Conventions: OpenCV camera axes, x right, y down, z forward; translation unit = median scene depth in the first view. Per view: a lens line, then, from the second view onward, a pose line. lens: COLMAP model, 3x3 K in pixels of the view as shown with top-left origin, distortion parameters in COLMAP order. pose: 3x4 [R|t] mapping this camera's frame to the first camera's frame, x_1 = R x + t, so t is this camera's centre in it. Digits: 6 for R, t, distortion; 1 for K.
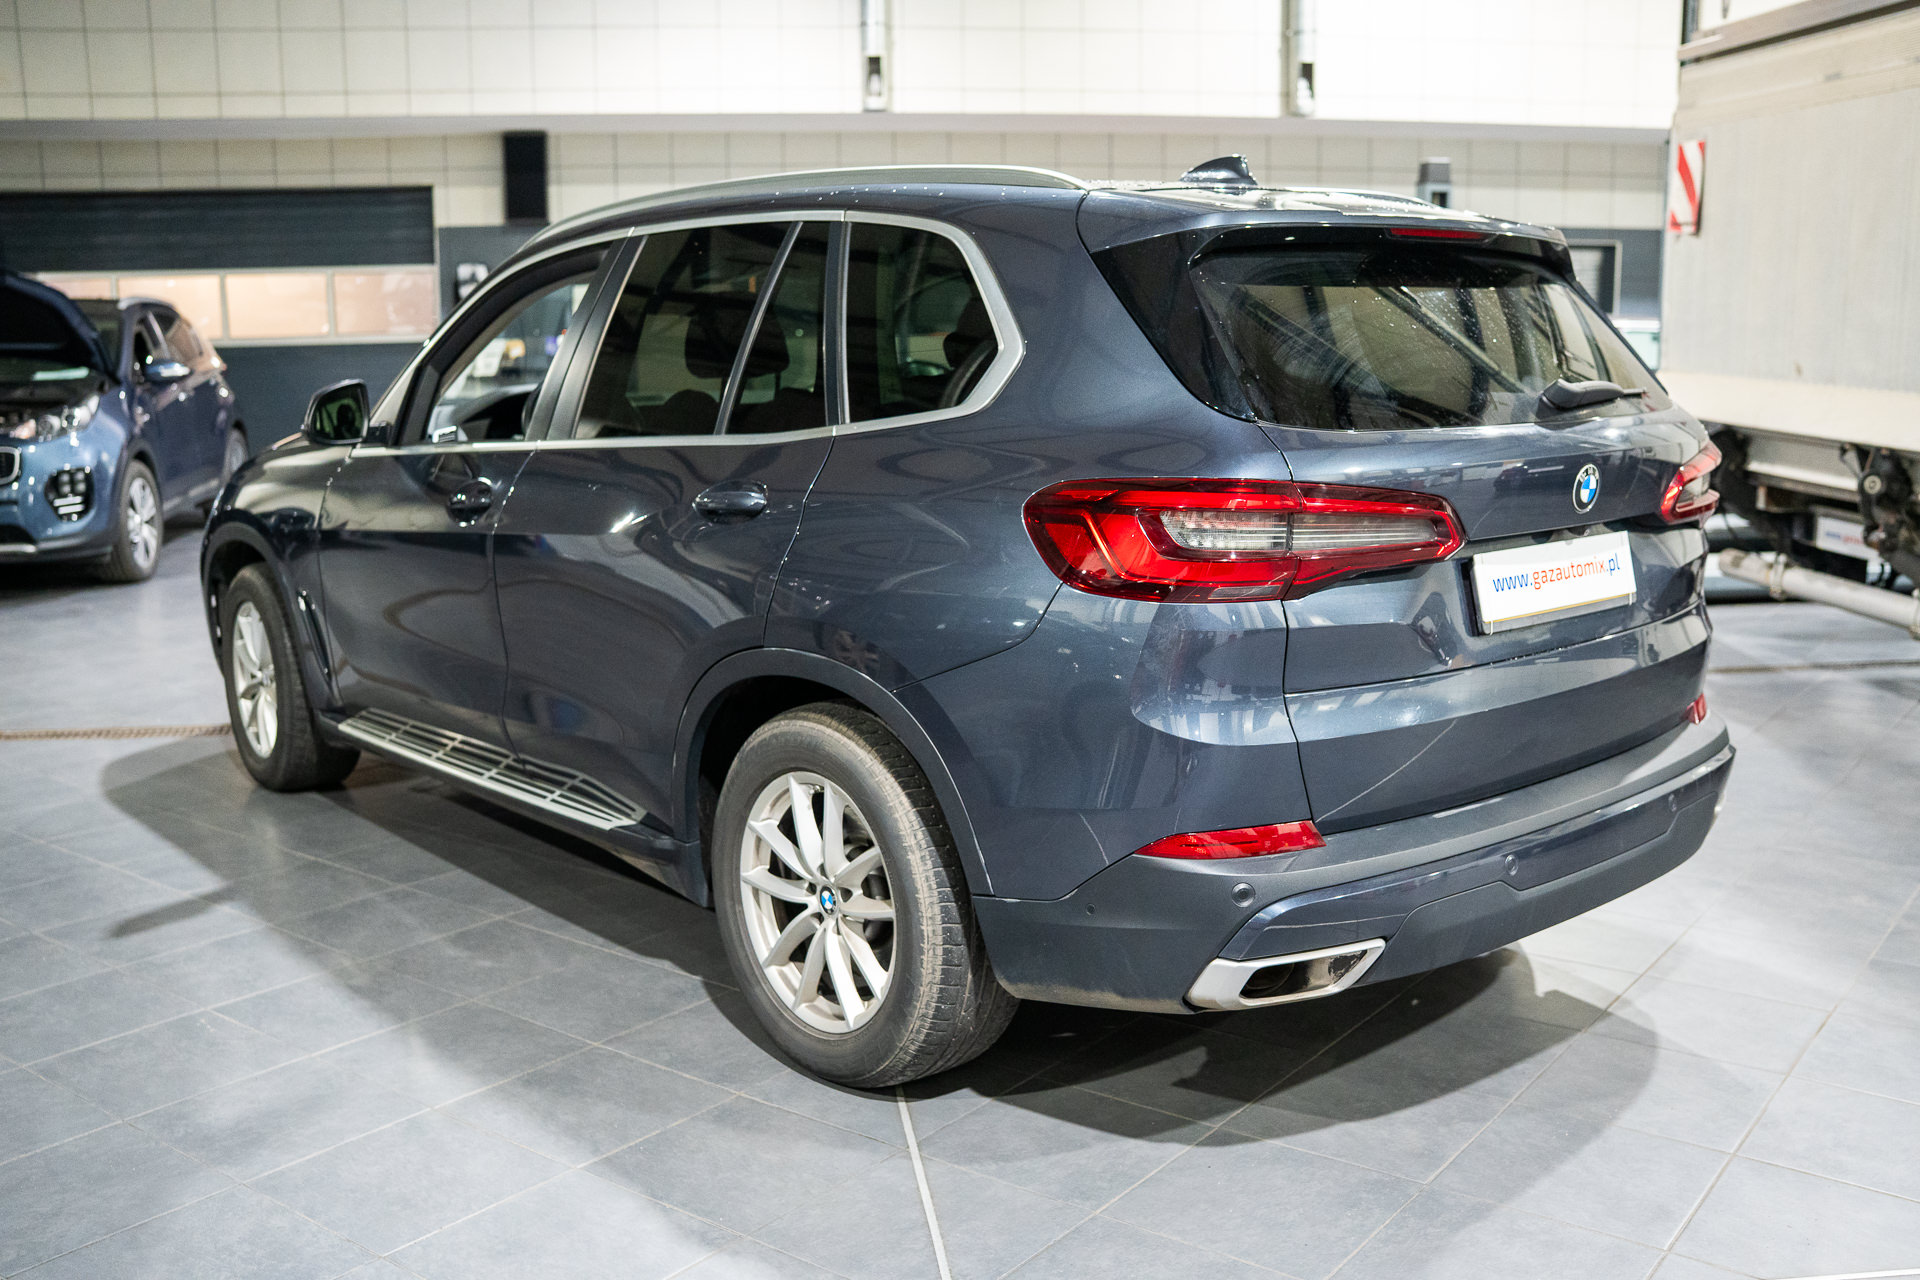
lens RADIAL K [[1851.5, 0, 960.0], [0, 1851.5, 640.0], [0, 0, 1]] dist [-0.192390, 0.251423]
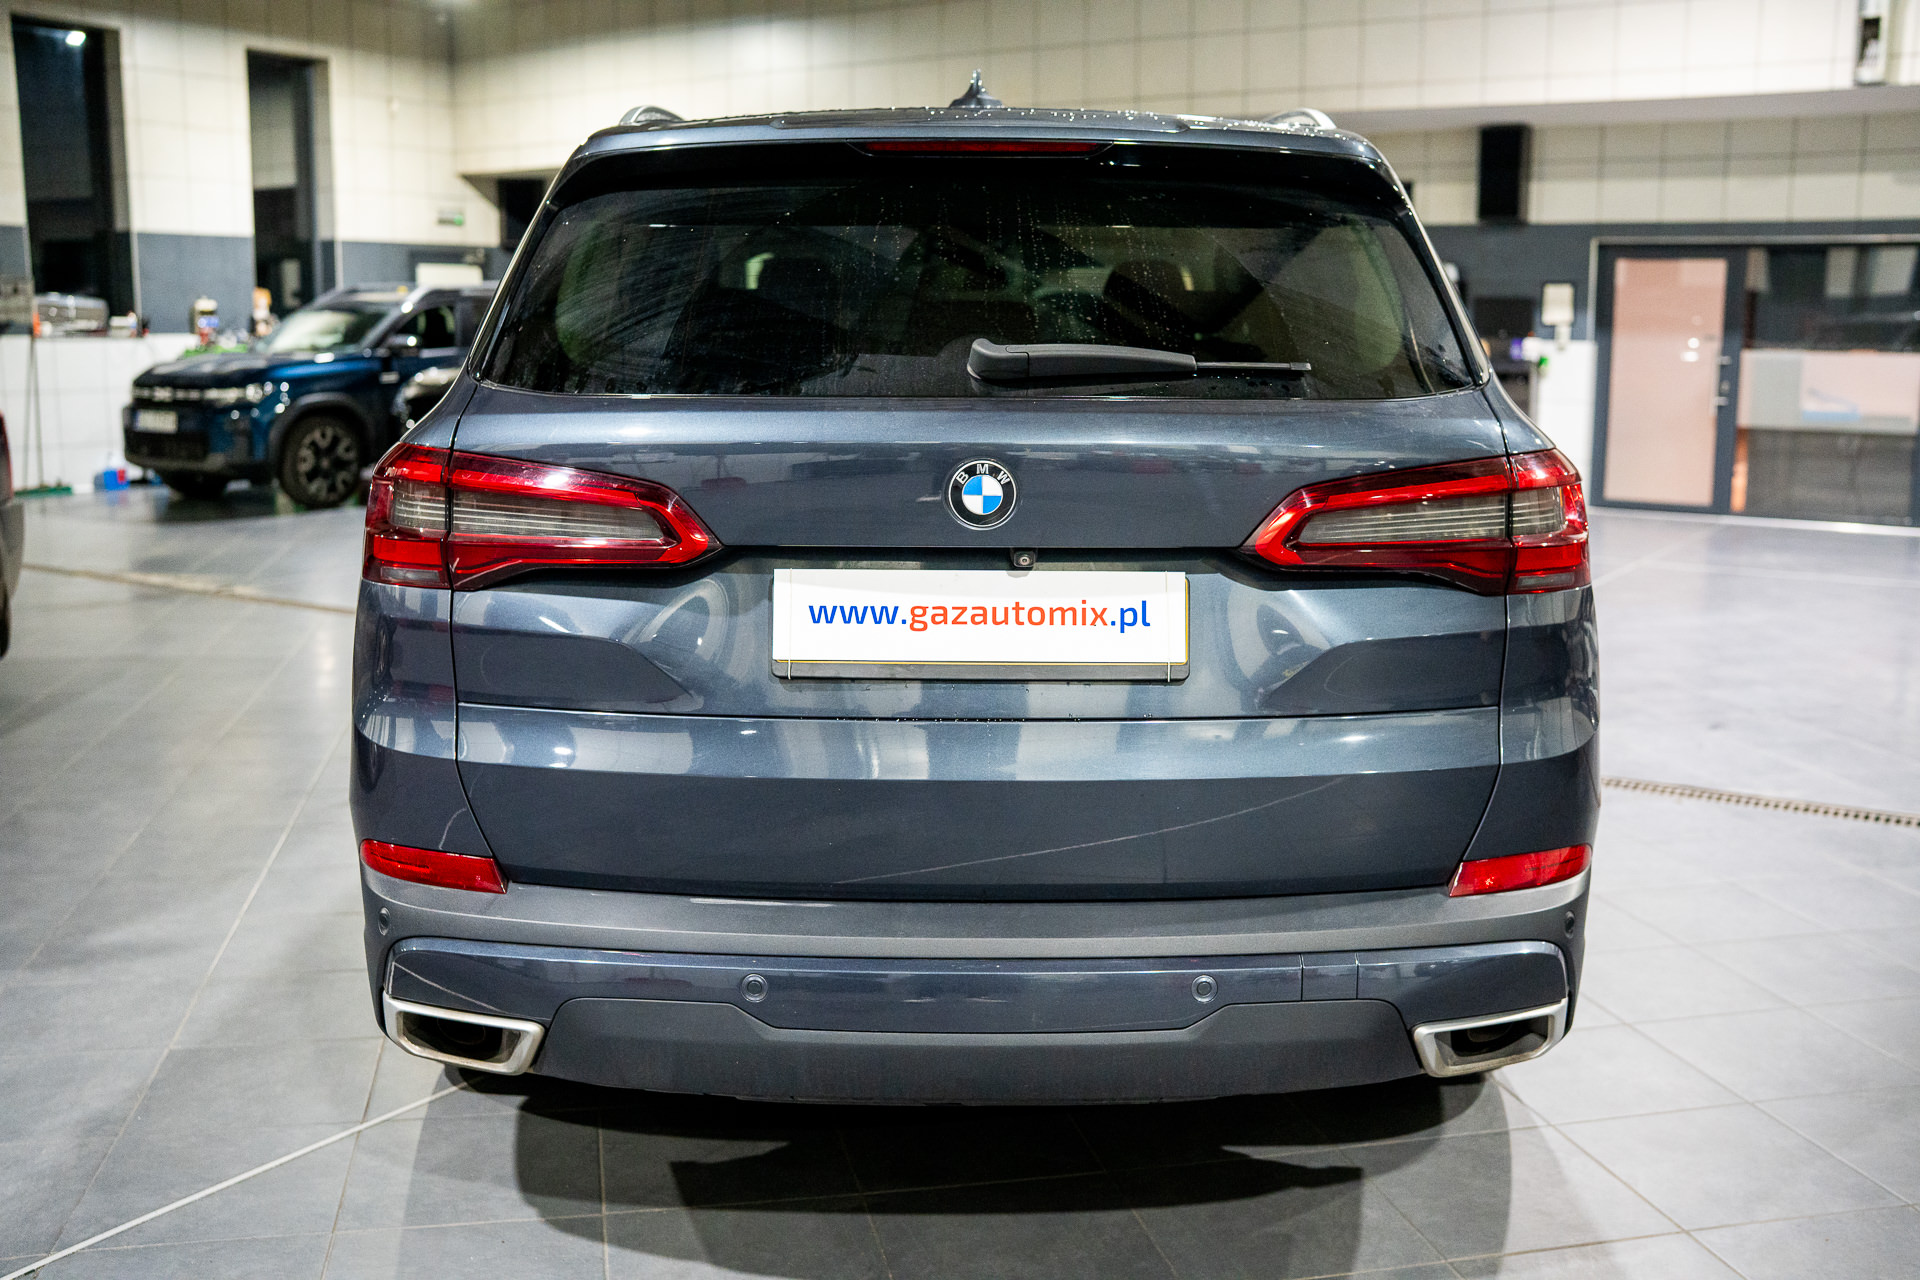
lens RADIAL K [[1851.5, 0, 960.0], [0, 1851.5, 640.0], [0, 0, 1]] dist [-0.192390, 0.251423]
pose [[0.759049, 0.122122, -0.639477, 0.193934], [-0.127017, 0.991153, 0.038515, -0.013241], [0.638522, 0.051990, 0.767845, 0.110029]]
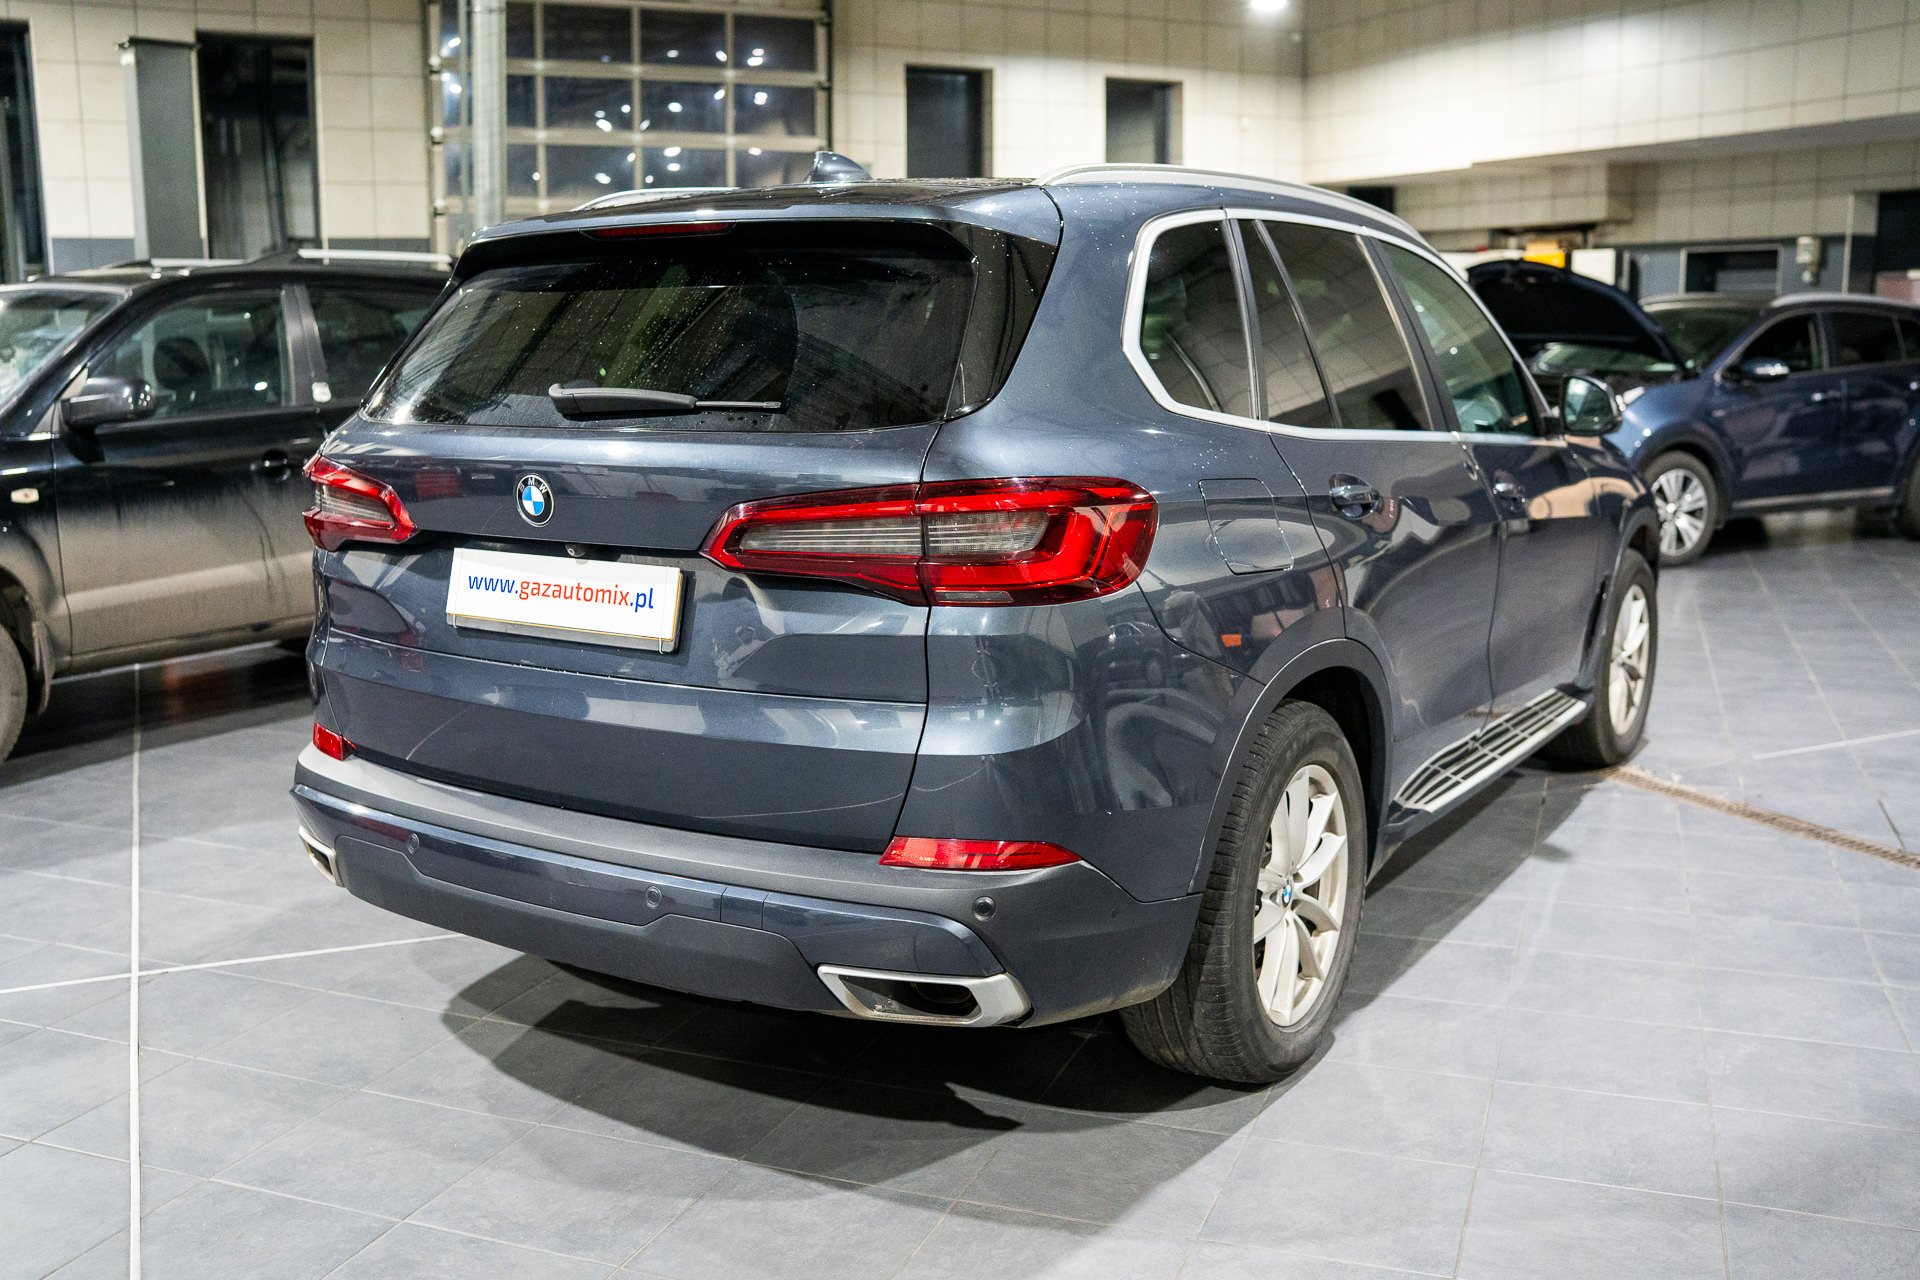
lens RADIAL K [[1851.5, 0, 960.0], [0, 1851.5, 640.0], [0, 0, 1]] dist [-0.192390, 0.251423]
pose [[0.294364, 0.171342, -0.940209, 0.318231], [-0.168457, 0.977696, 0.125433, -0.040949], [0.940730, 0.121462, 0.316662, 0.222392]]
